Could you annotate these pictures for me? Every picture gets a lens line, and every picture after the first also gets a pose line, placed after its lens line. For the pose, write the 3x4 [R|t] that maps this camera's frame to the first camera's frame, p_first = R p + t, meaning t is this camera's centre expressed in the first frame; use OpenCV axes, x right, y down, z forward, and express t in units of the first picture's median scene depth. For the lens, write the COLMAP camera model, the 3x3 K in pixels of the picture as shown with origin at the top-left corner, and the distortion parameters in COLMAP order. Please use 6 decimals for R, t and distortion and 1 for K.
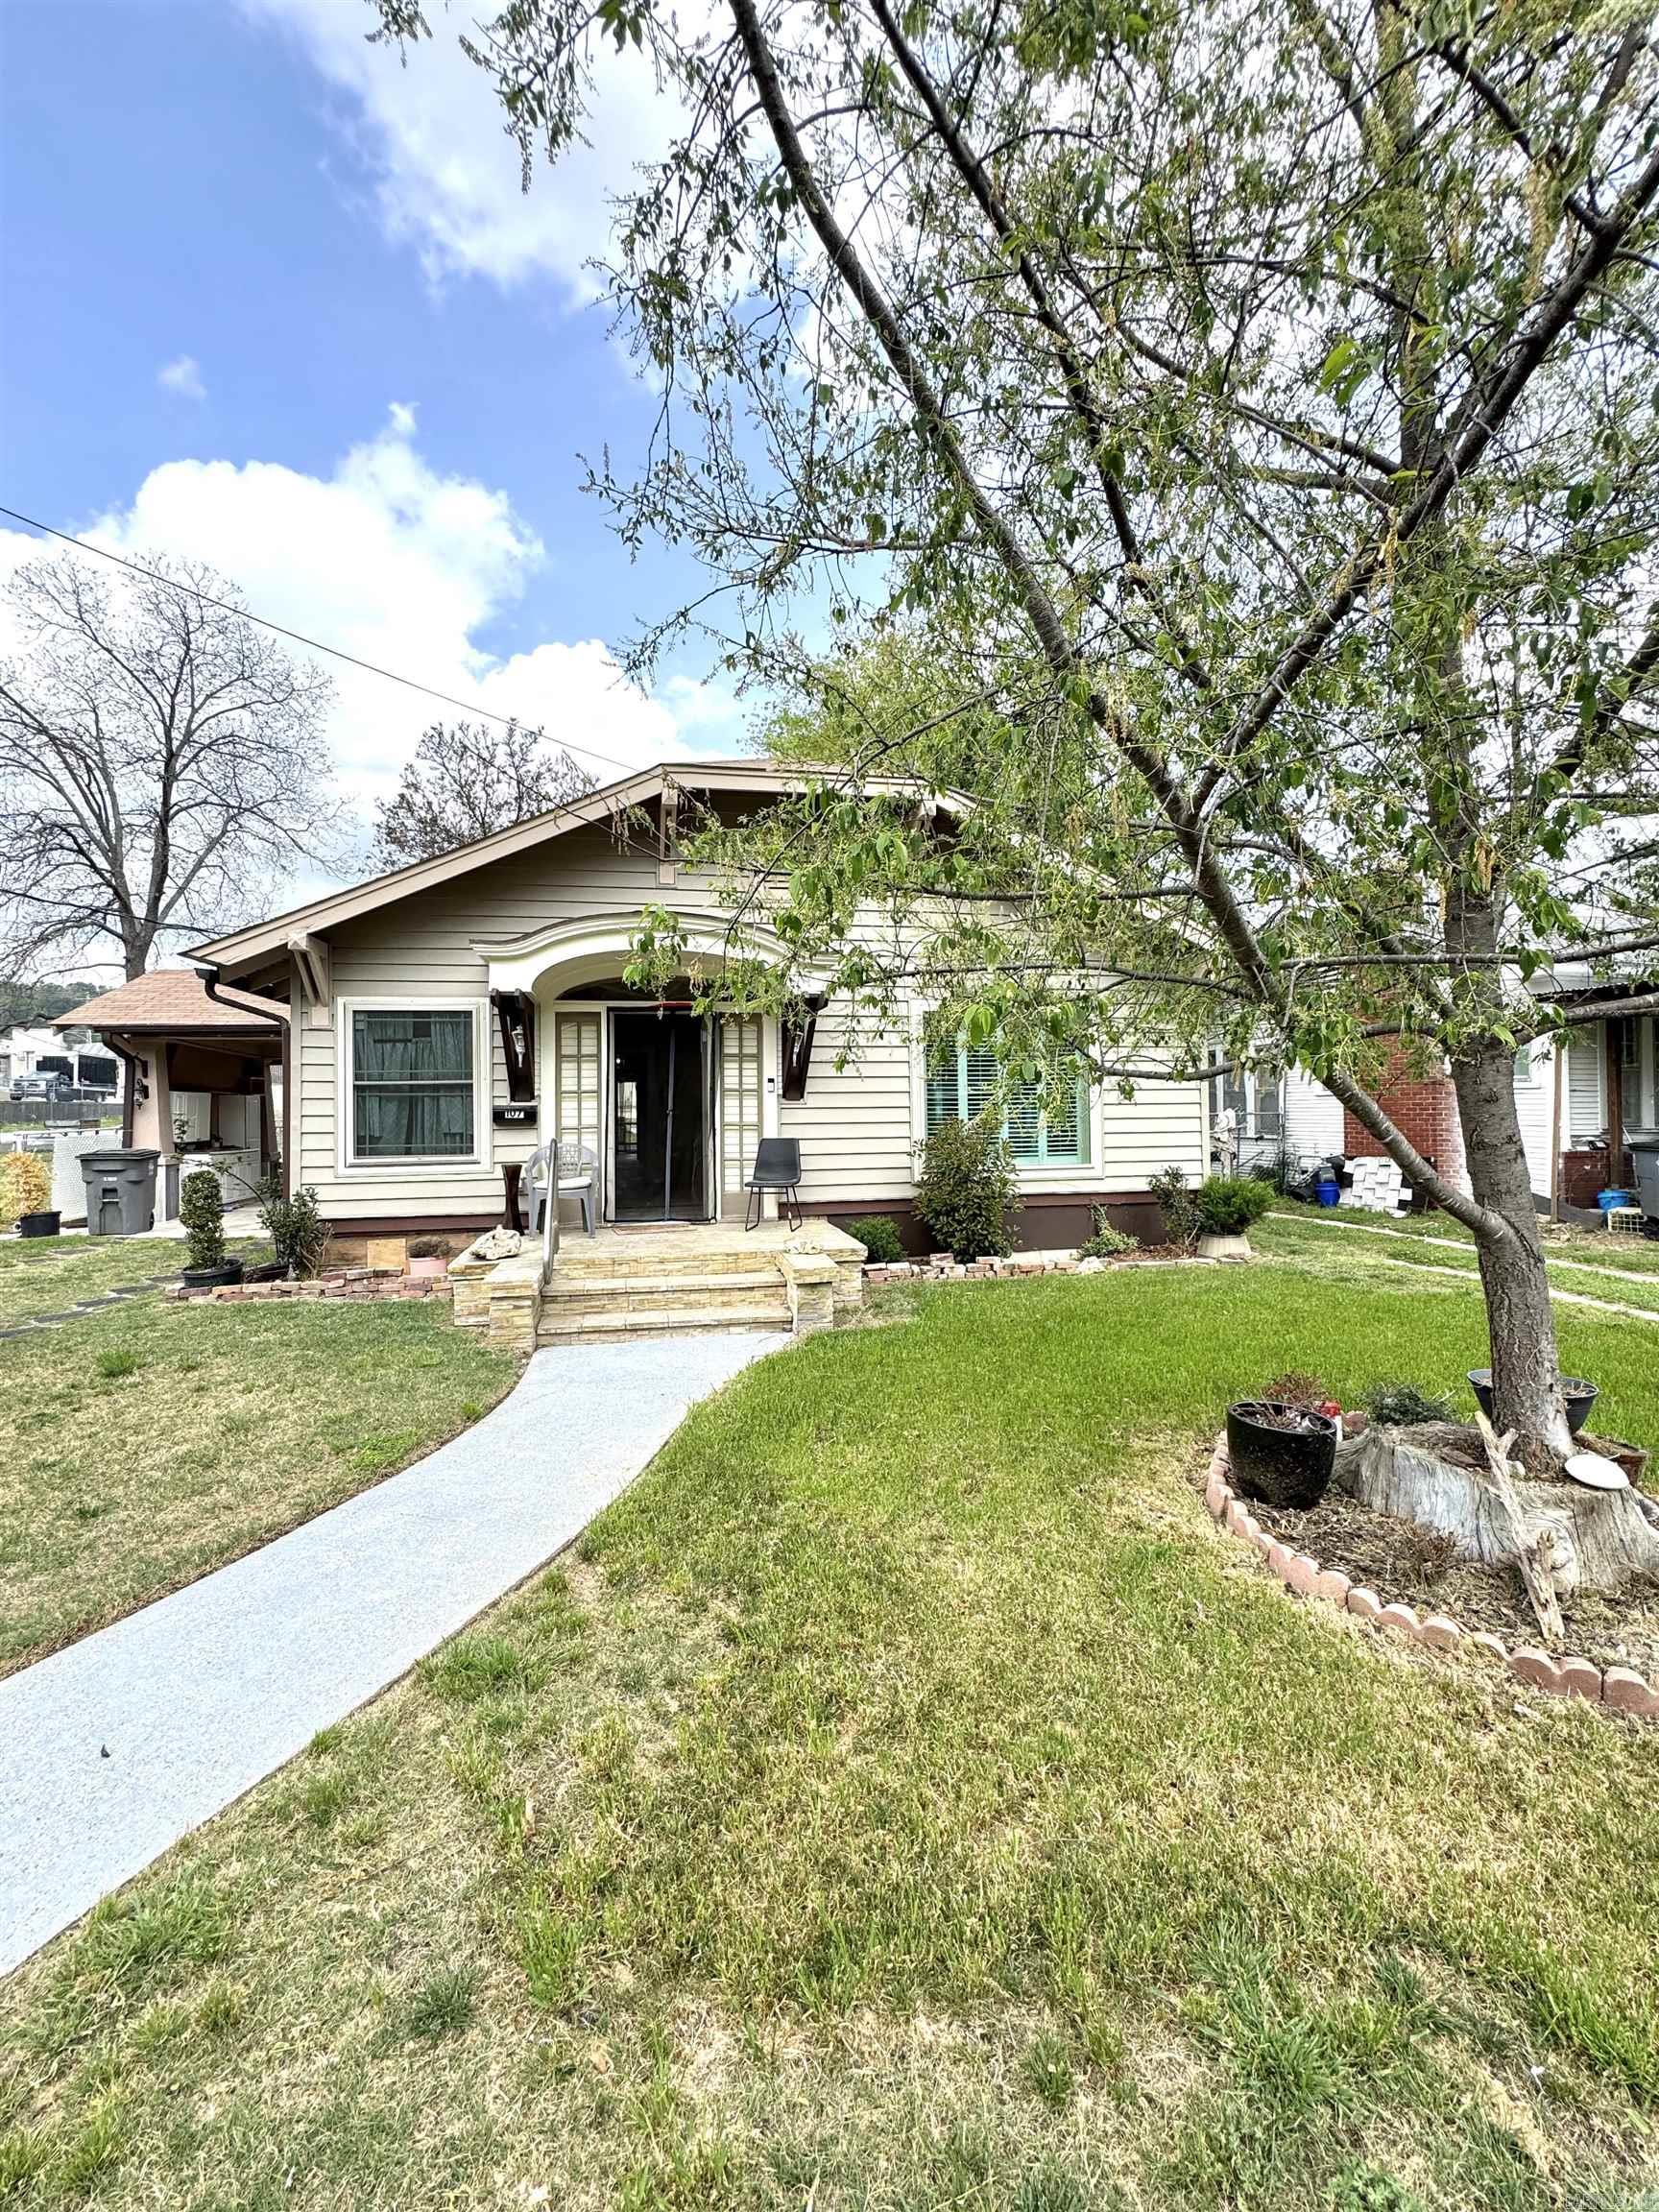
lens RADIAL K [[923.9, 0, 825.9], [0, 923.9, 1103.8], [0, 0, 1]] dist [-0.000953, -0.000327]
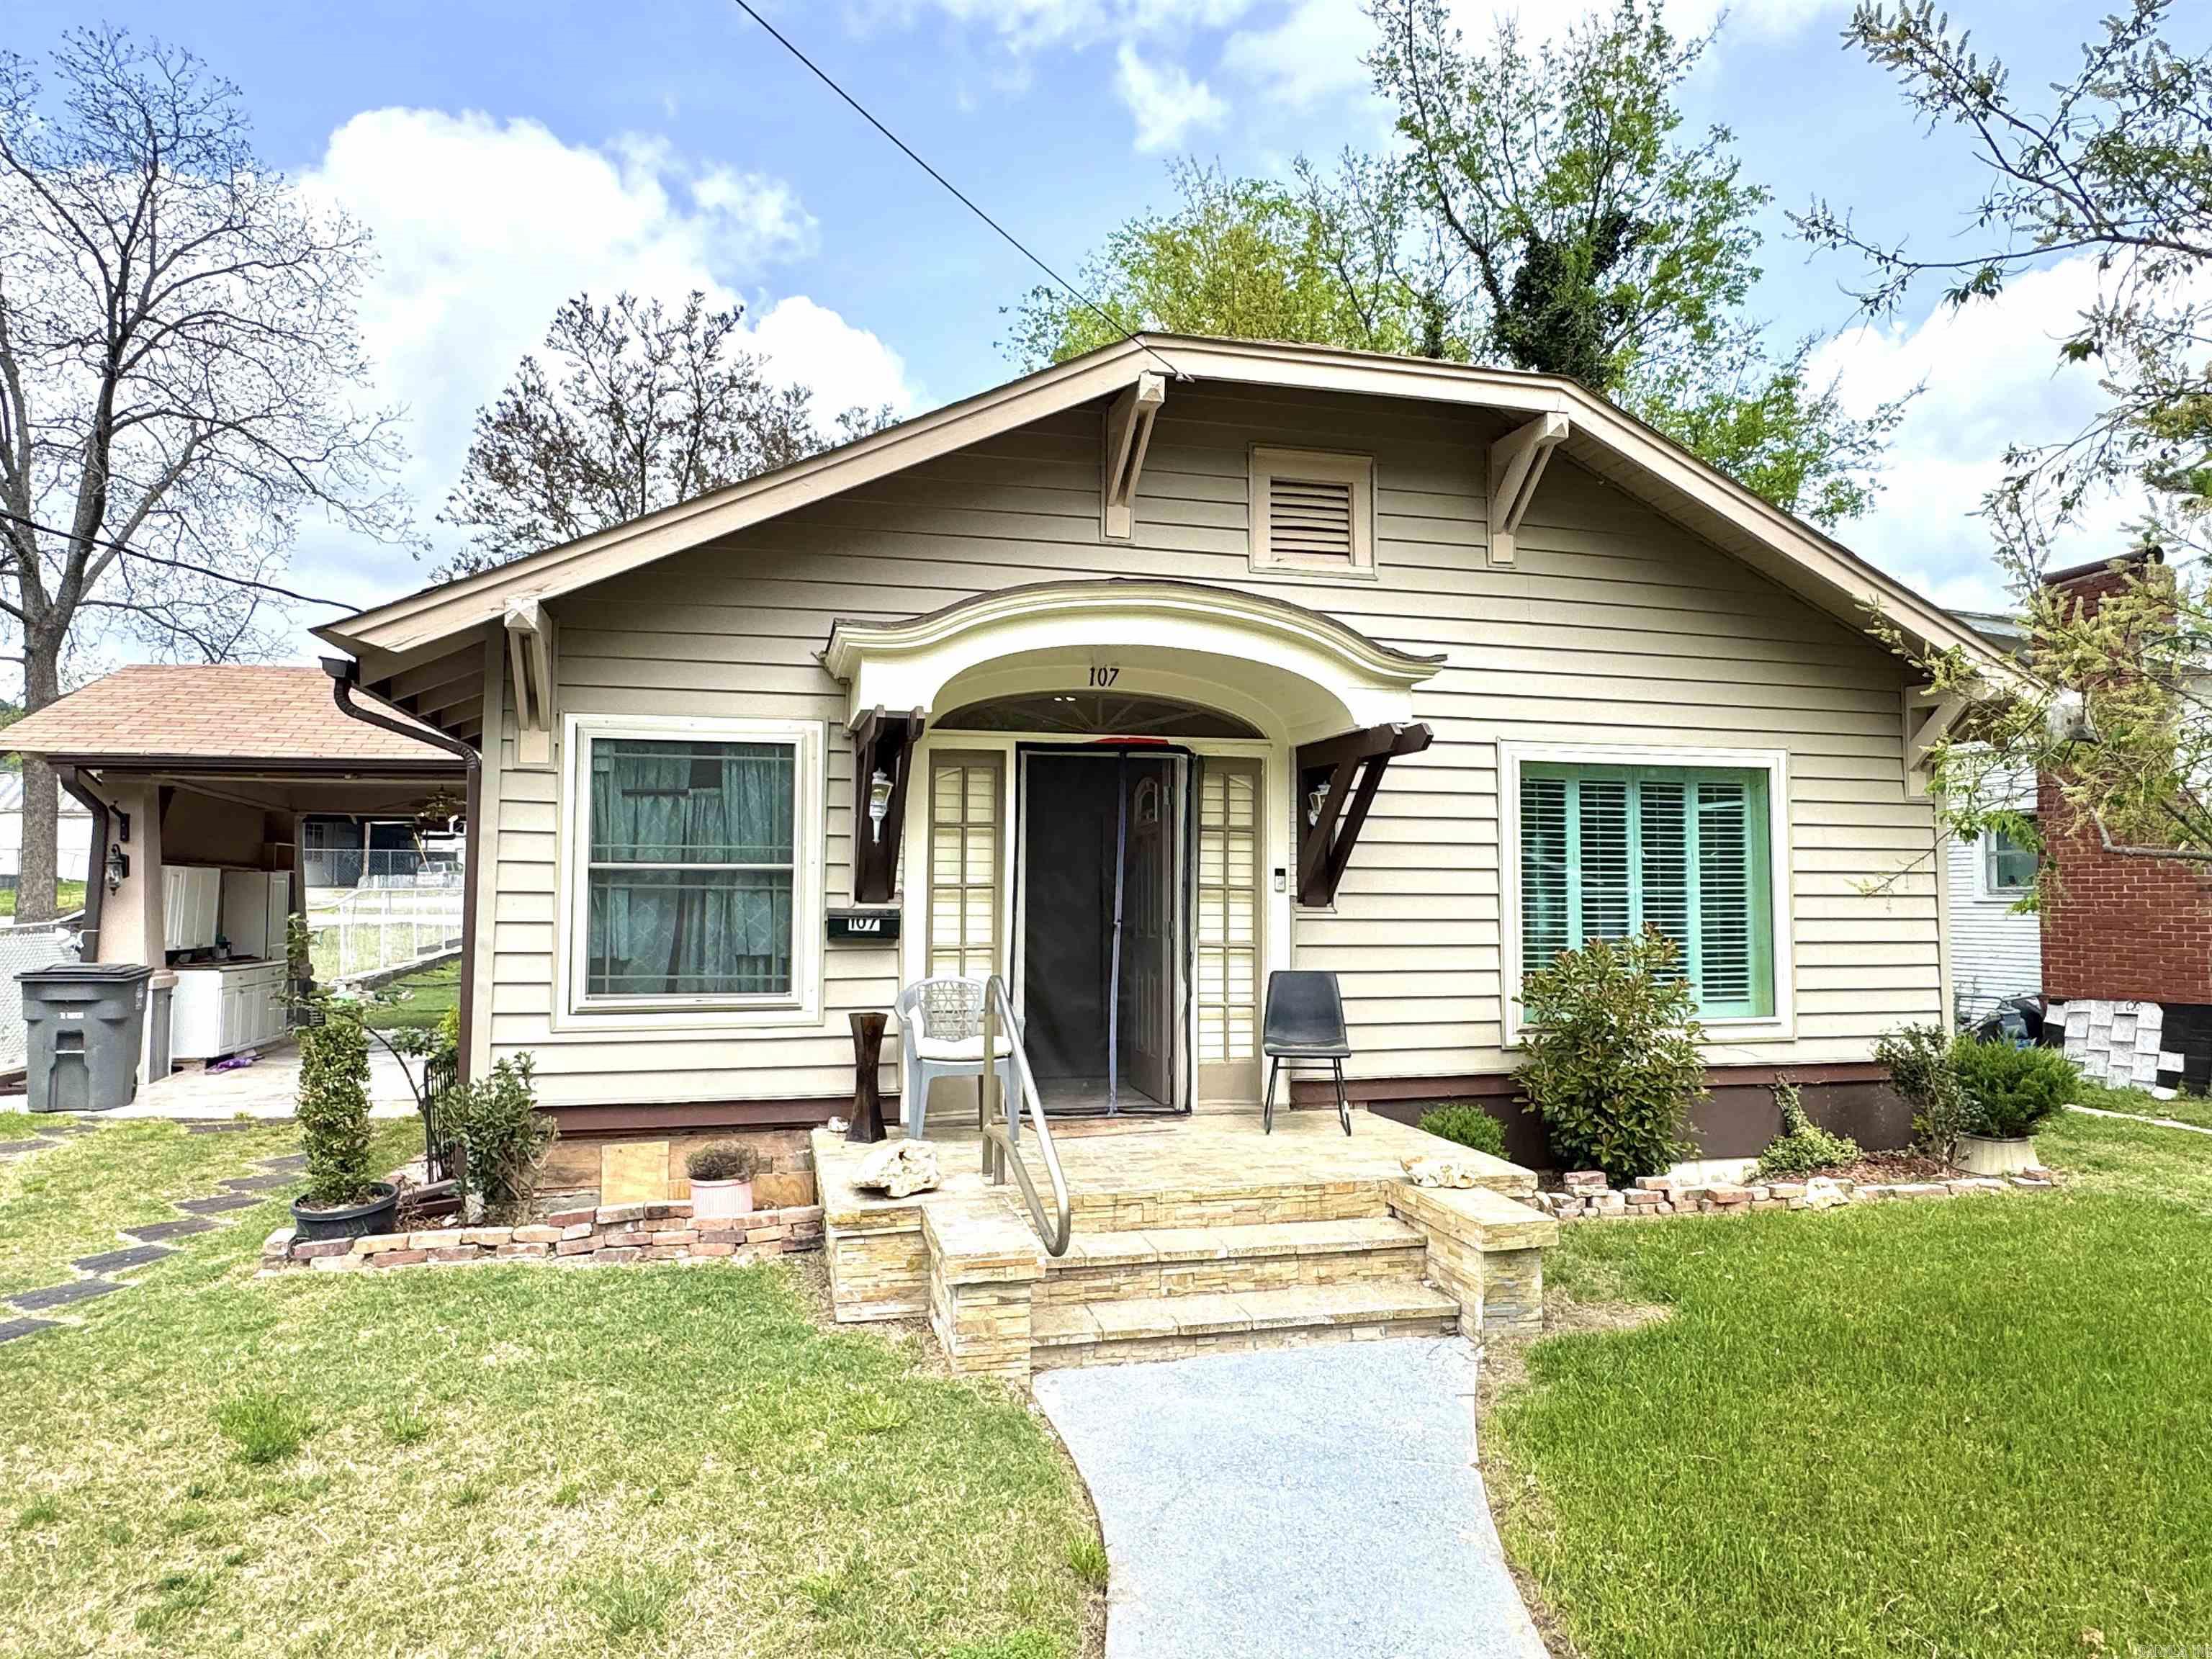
lens RADIAL K [[1346.3, 0, 1095.7], [0, 1346.3, 830.5], [0, 0, 1]] dist [-0.001198, -0.000711]
pose [[0.998620, 0.018727, 0.049075, -0.225362], [-0.016559, 0.998885, -0.044208, -0.011734], [-0.049848, 0.043334, 0.997816, 0.147279]]
